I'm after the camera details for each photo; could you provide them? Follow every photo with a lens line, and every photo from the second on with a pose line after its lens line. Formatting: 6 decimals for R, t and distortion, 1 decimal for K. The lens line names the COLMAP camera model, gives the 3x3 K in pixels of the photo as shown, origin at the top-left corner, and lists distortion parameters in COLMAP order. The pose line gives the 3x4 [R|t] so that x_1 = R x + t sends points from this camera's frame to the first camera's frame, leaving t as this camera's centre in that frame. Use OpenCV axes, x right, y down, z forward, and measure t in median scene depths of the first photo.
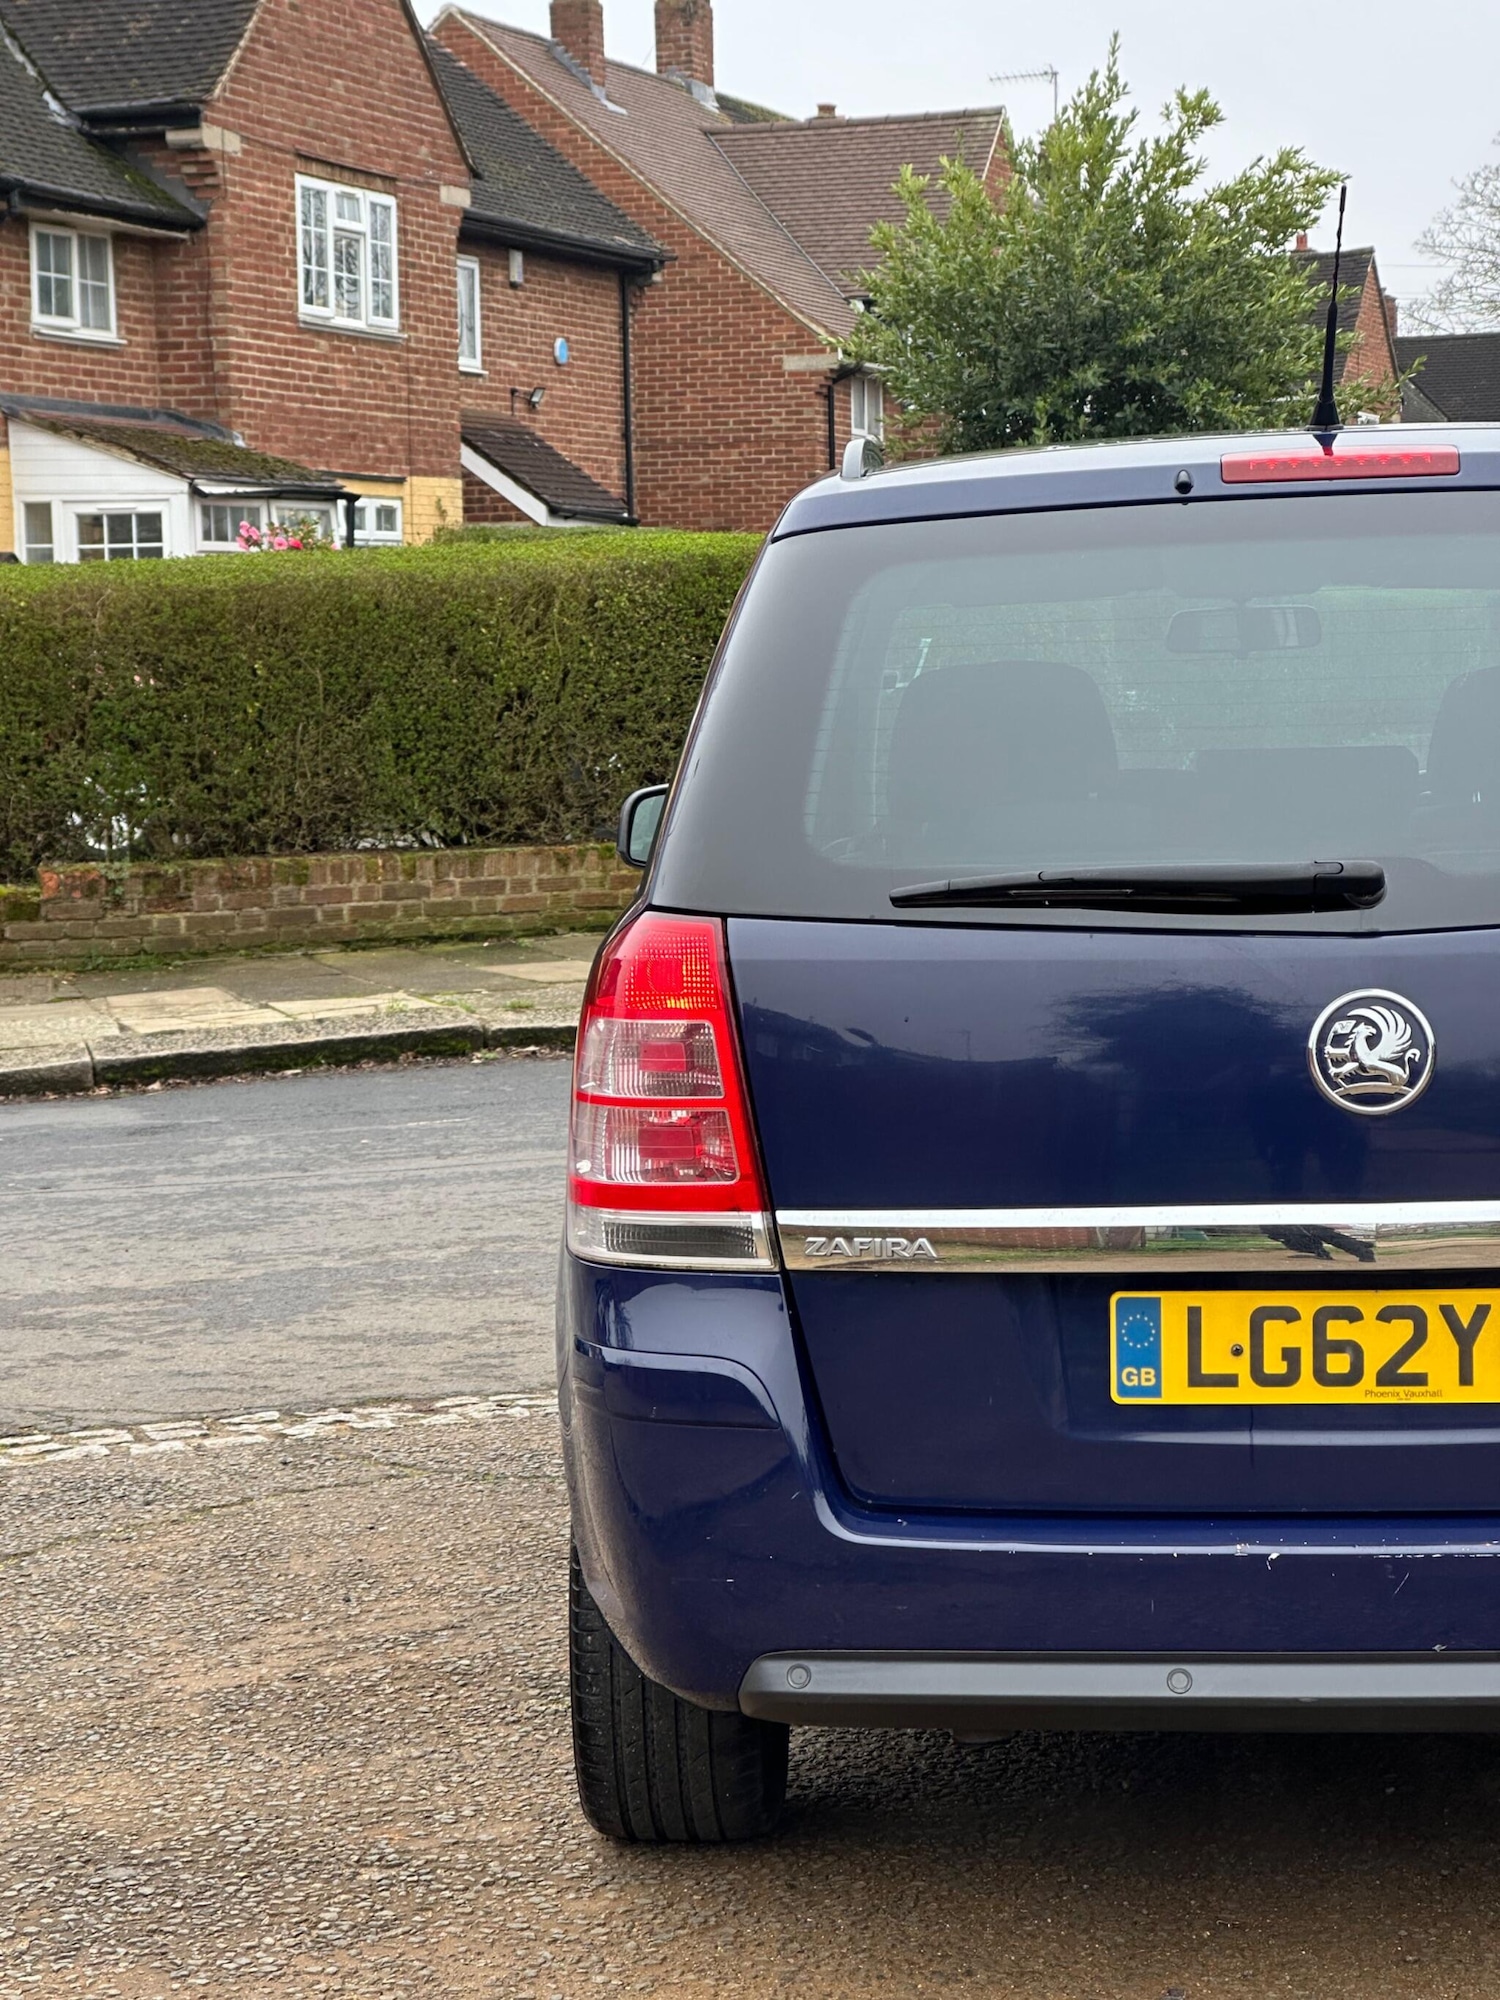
lens RADIAL K [[4417.6, 0, 750.0], [0, 4417.6, 1000.0], [0, 0, 1]] dist [0.163126, 0.761239]
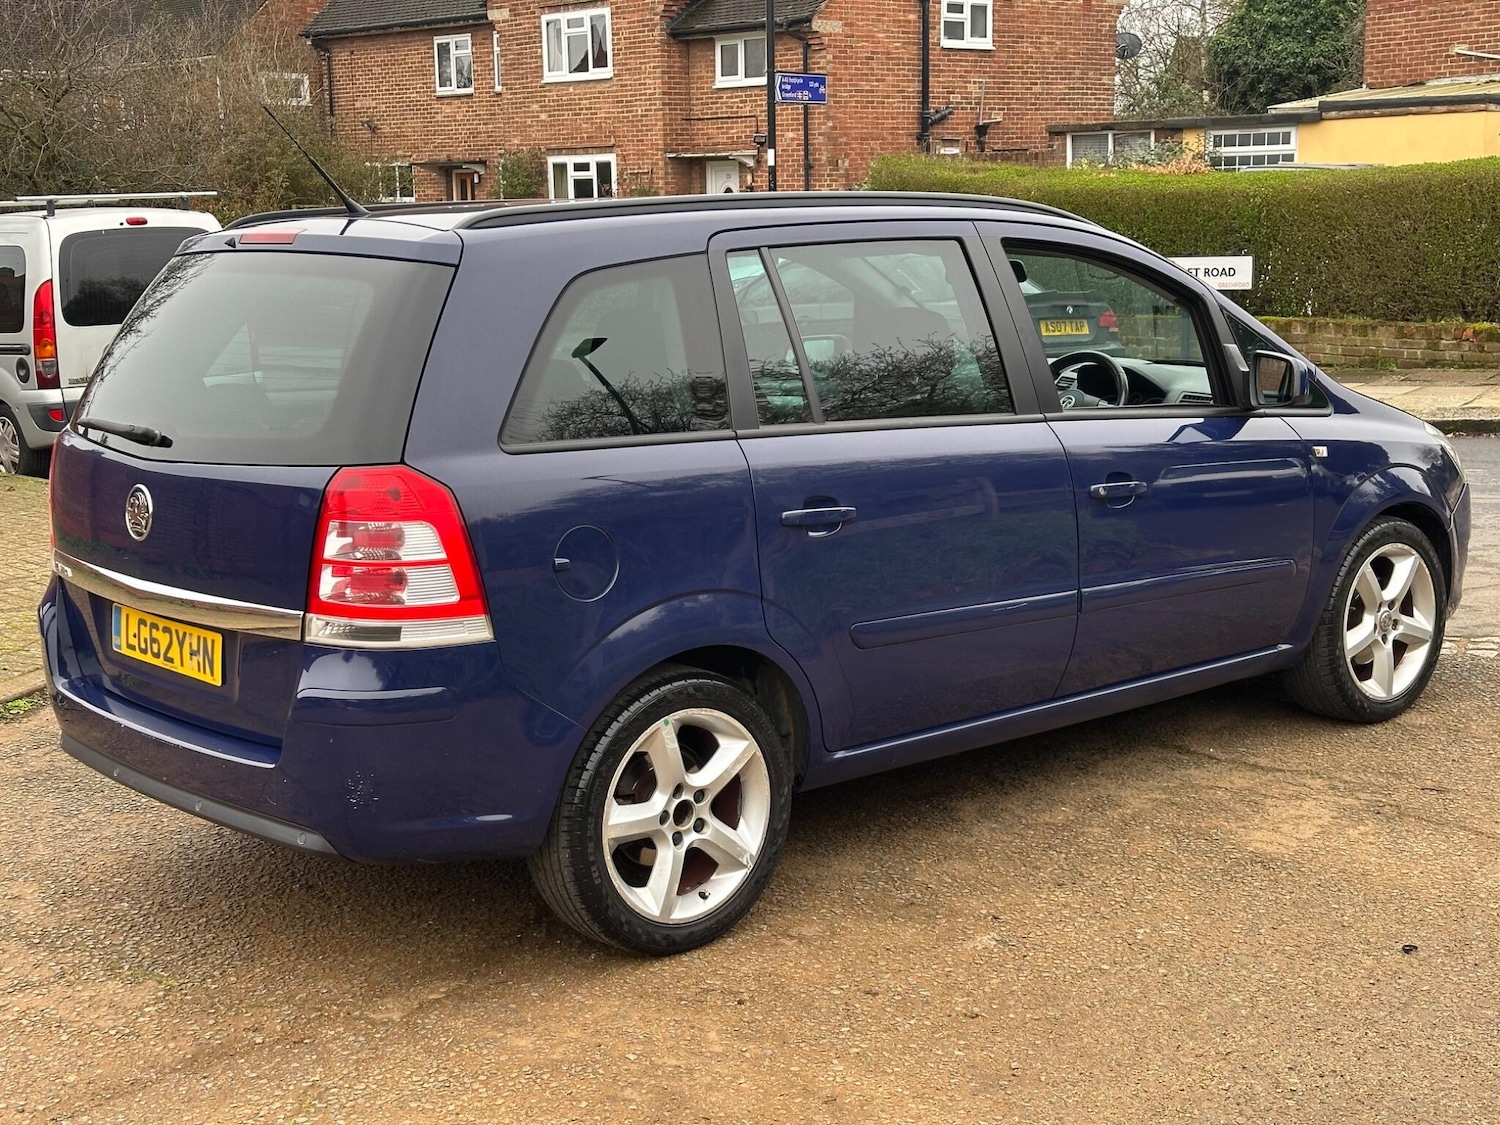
lens RADIAL K [[2042.1, 0, 750.0], [0, 2042.1, 562.5], [0, 0, 1]] dist [0.279822, -0.690142]
pose [[0.703920, 0.133046, -0.697708, 0.846020], [-0.053160, 0.989413, 0.135038, -0.093716], [0.708288, -0.057966, 0.703540, 0.375128]]
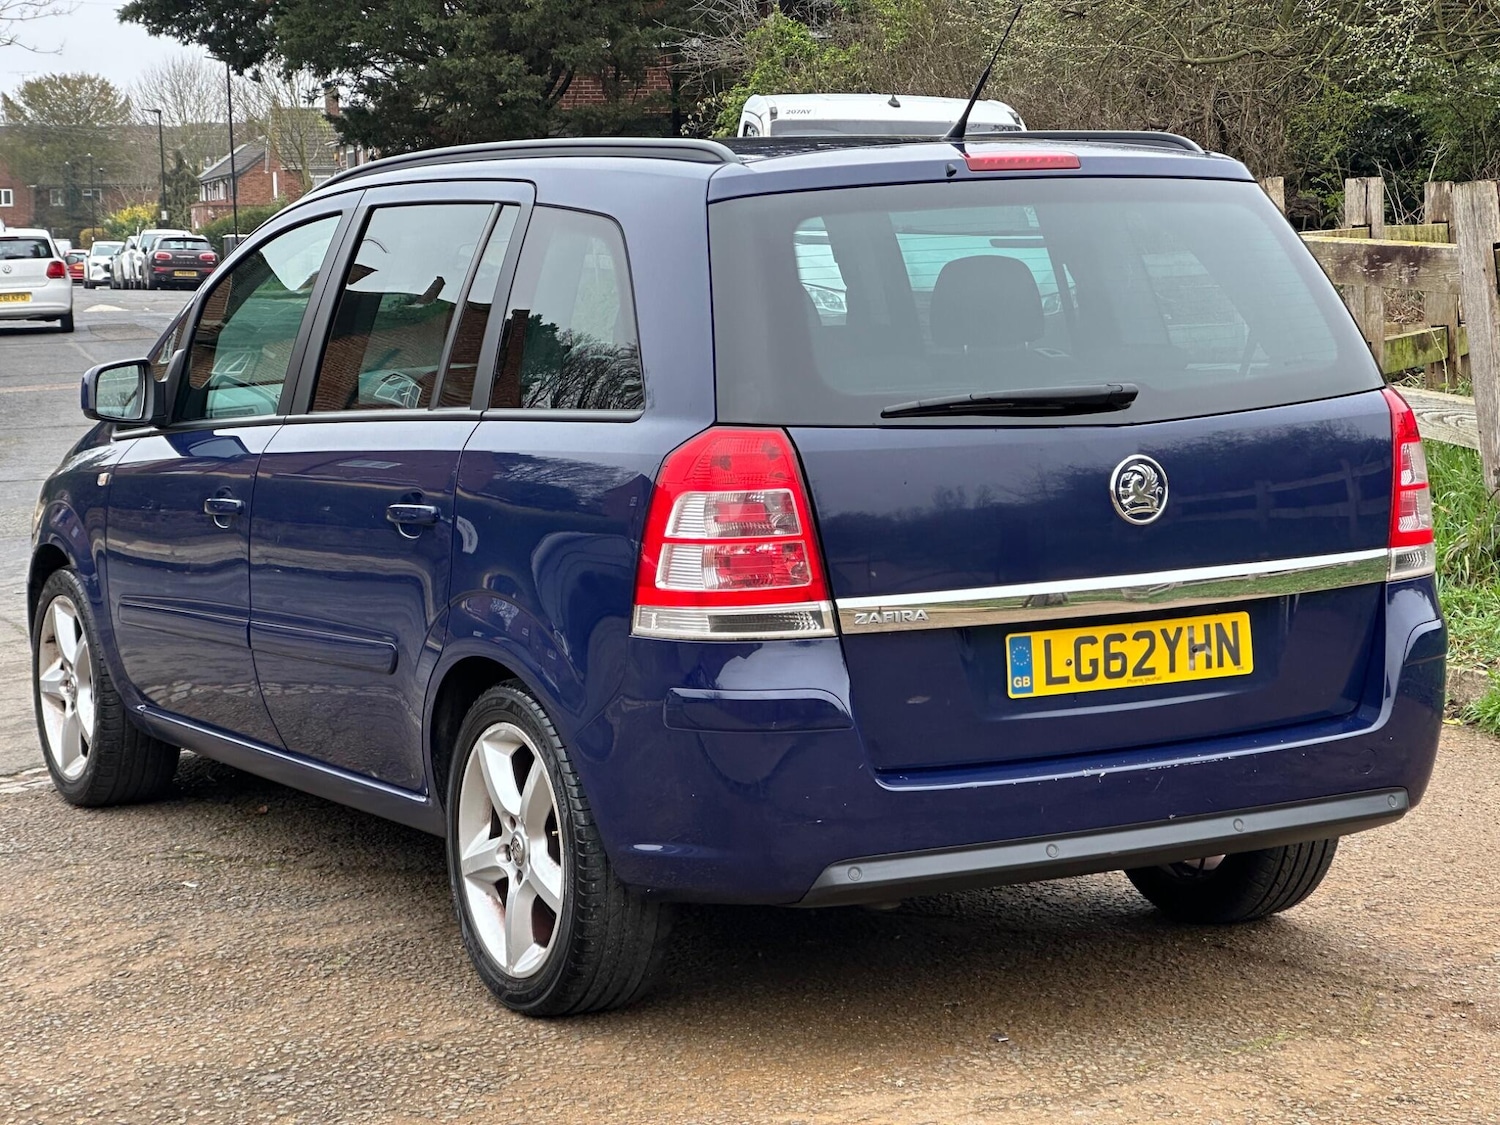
lens RADIAL K [[3313.2, 0, 750.0], [0, 3313.2, 562.5], [0, 0, 1]] dist [0.163126, 0.761239]
pose [[0.843089, -0.051820, 0.535272, -0.557150], [0.047122, 0.998637, 0.022459, 0.002671], [-0.535706, 0.006288, 0.844381, -0.040890]]
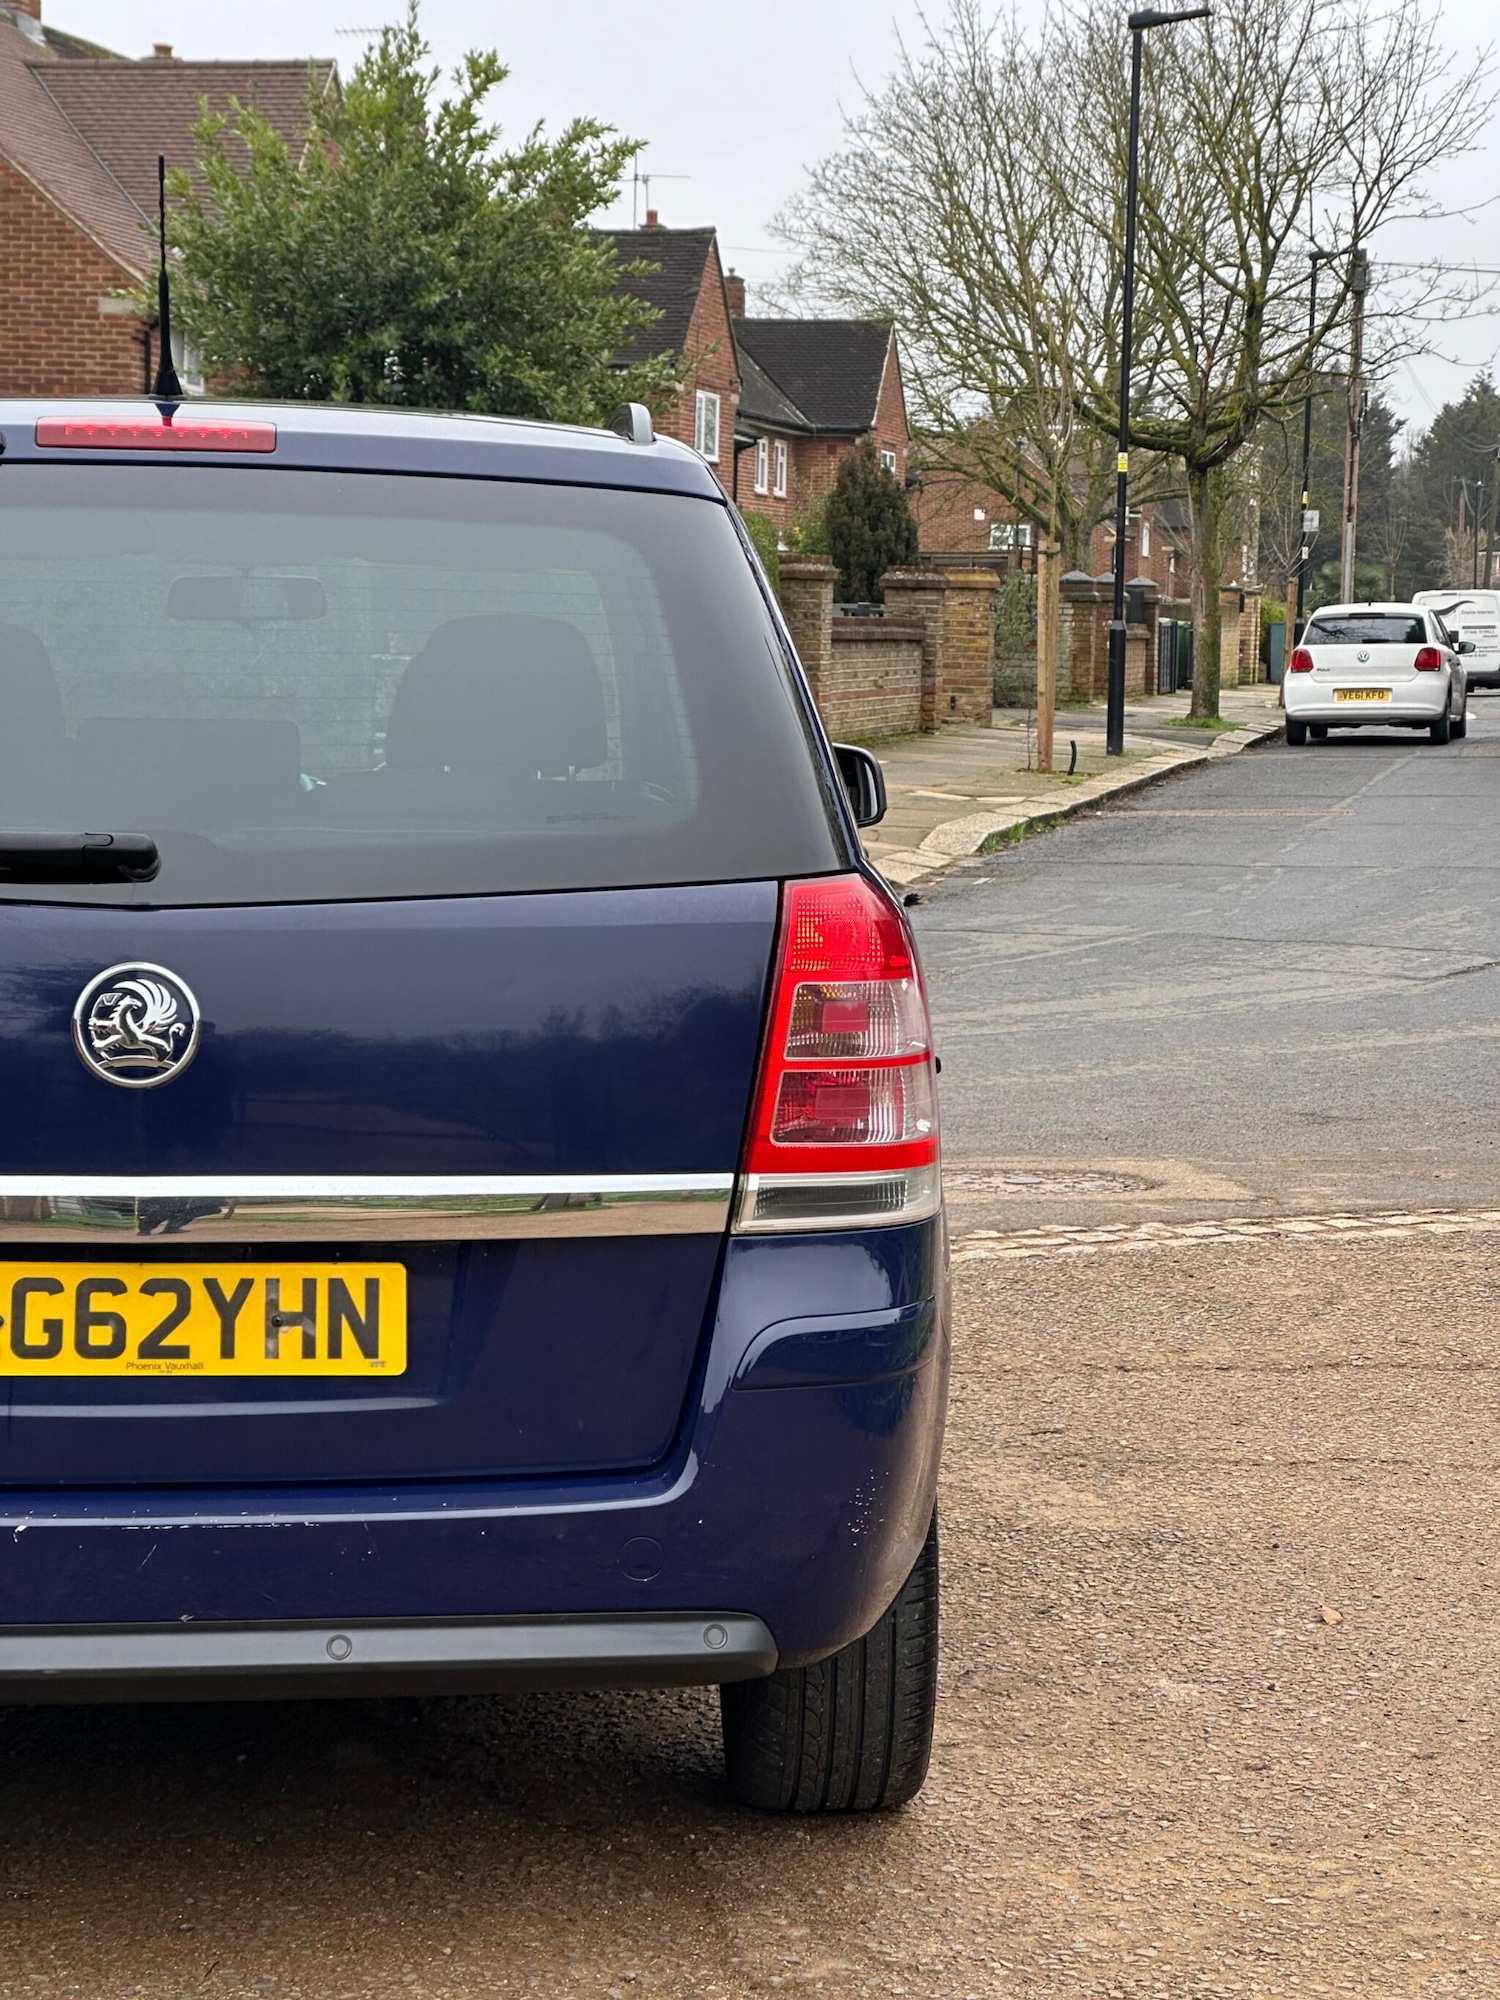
lens RADIAL K [[4397.9, 0, 749.7], [0, 4397.9, 1029.5], [0, 0, 1]] dist [0.523765, -3.312823]
pose [[0.989818, 0.029289, 0.139296, 0.107096], [-0.031323, 0.999432, 0.012434, -0.003224], [-0.138853, -0.016671, 0.990173, -0.009394]]
